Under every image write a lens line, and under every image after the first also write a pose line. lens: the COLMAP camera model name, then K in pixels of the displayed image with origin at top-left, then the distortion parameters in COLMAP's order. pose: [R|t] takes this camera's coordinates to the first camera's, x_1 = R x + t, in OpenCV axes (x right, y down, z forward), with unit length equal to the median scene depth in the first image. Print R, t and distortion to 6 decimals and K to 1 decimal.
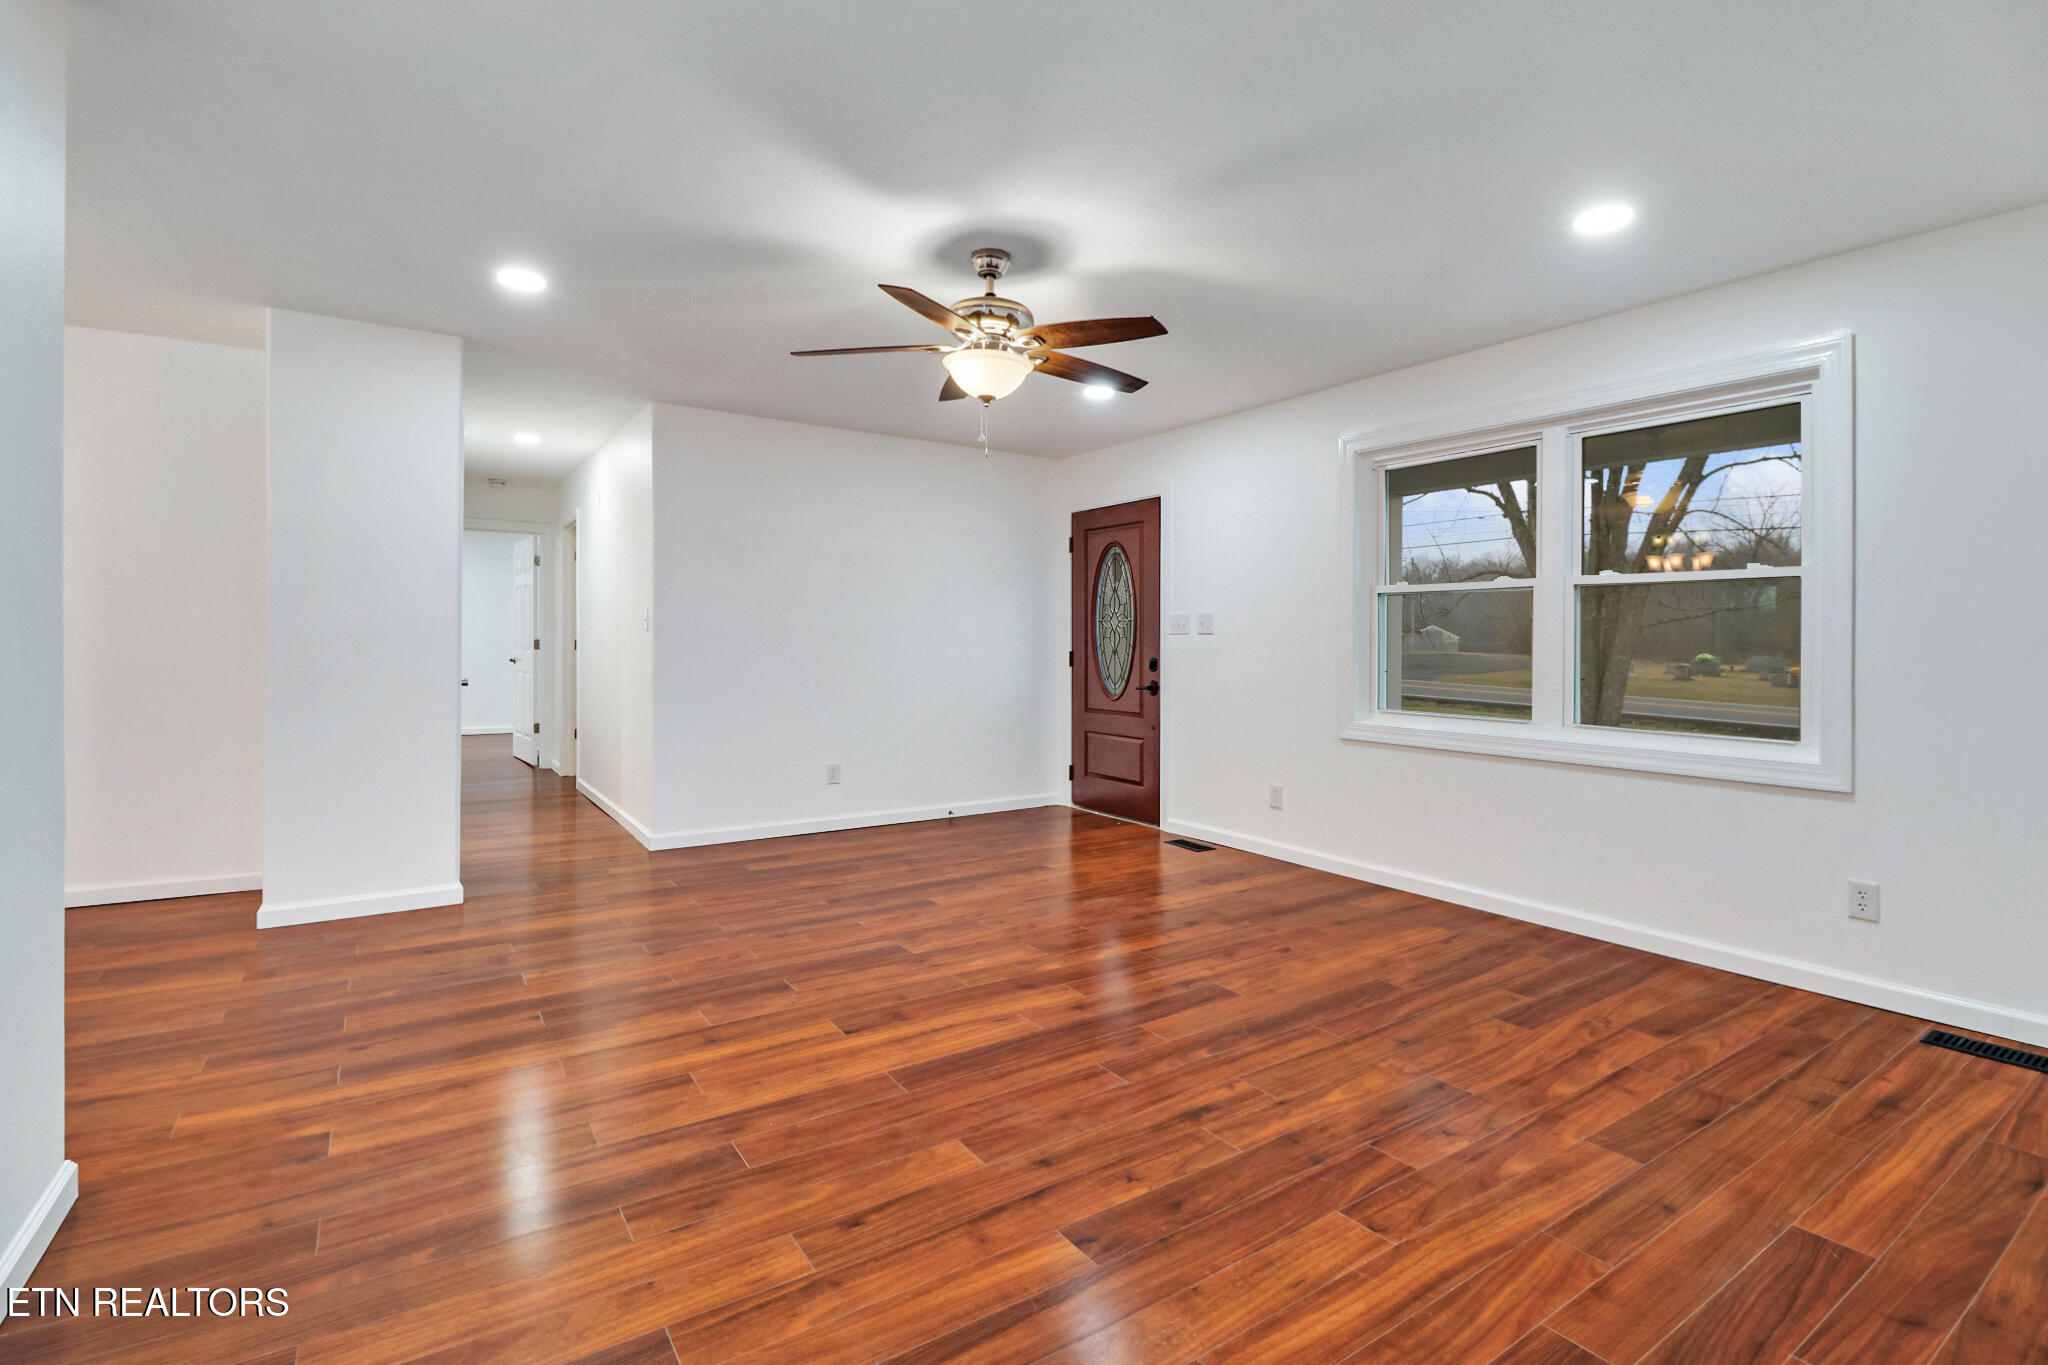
lens RADIAL K [[947.3, 0, 1030.3], [0, 947.3, 645.2], [0, 0, 1]] dist [-0.001550, -0.006377]
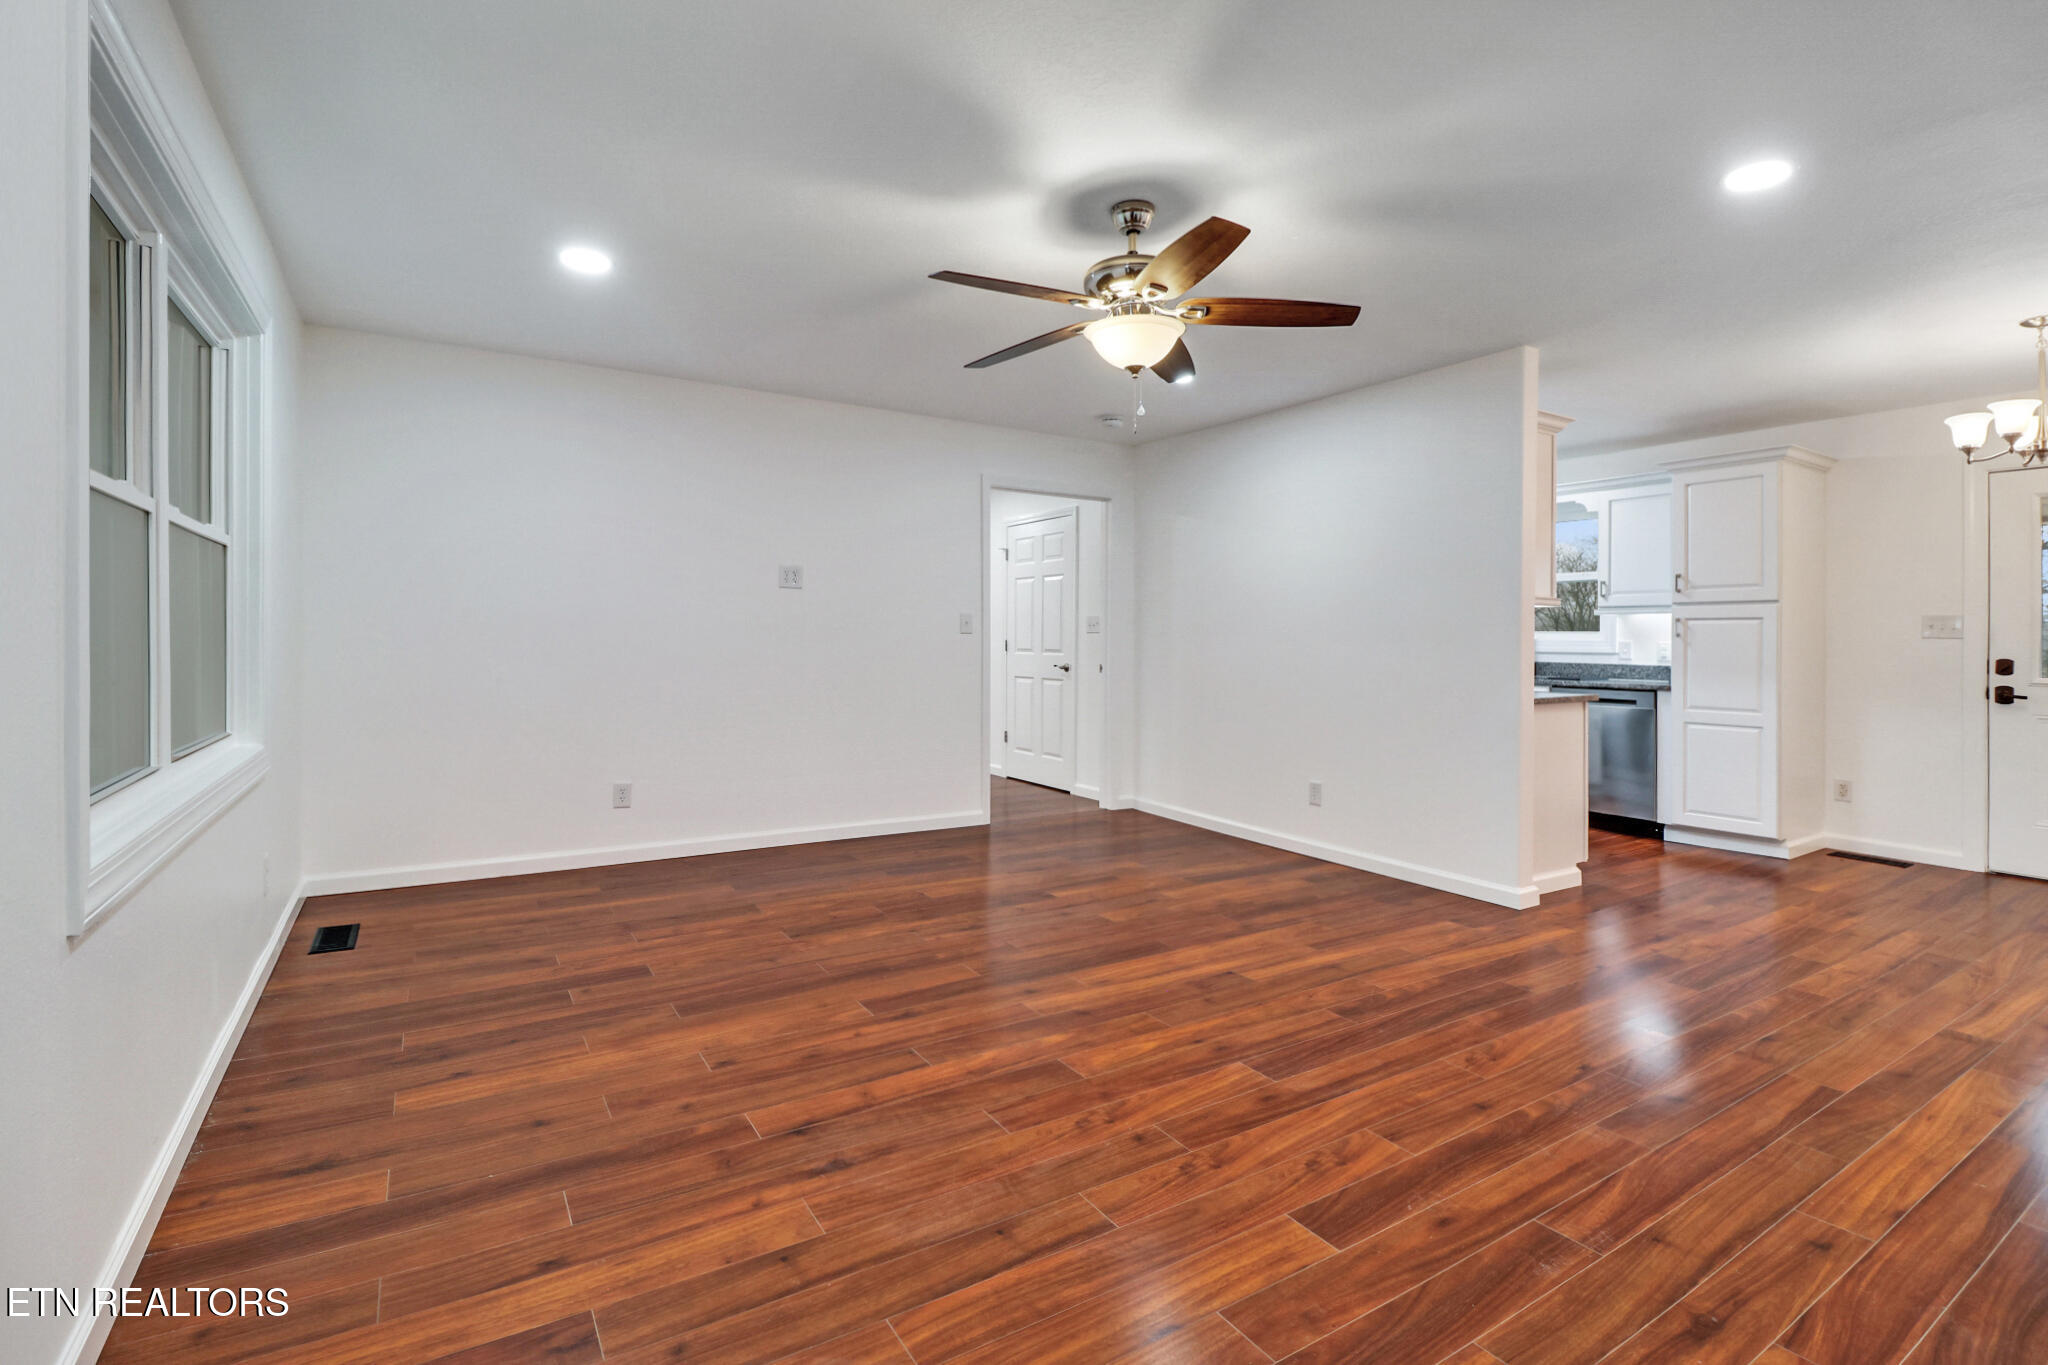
lens RADIAL K [[947.3, 0, 1030.3], [0, 947.3, 645.2], [0, 0, 1]] dist [-0.001550, -0.006377]
pose [[-0.999462, -0.019501, 0.026375, 0.033304], [-0.019363, 0.999797, 0.005492, -0.000526], [-0.026477, 0.004978, -0.999637, 2.115506]]
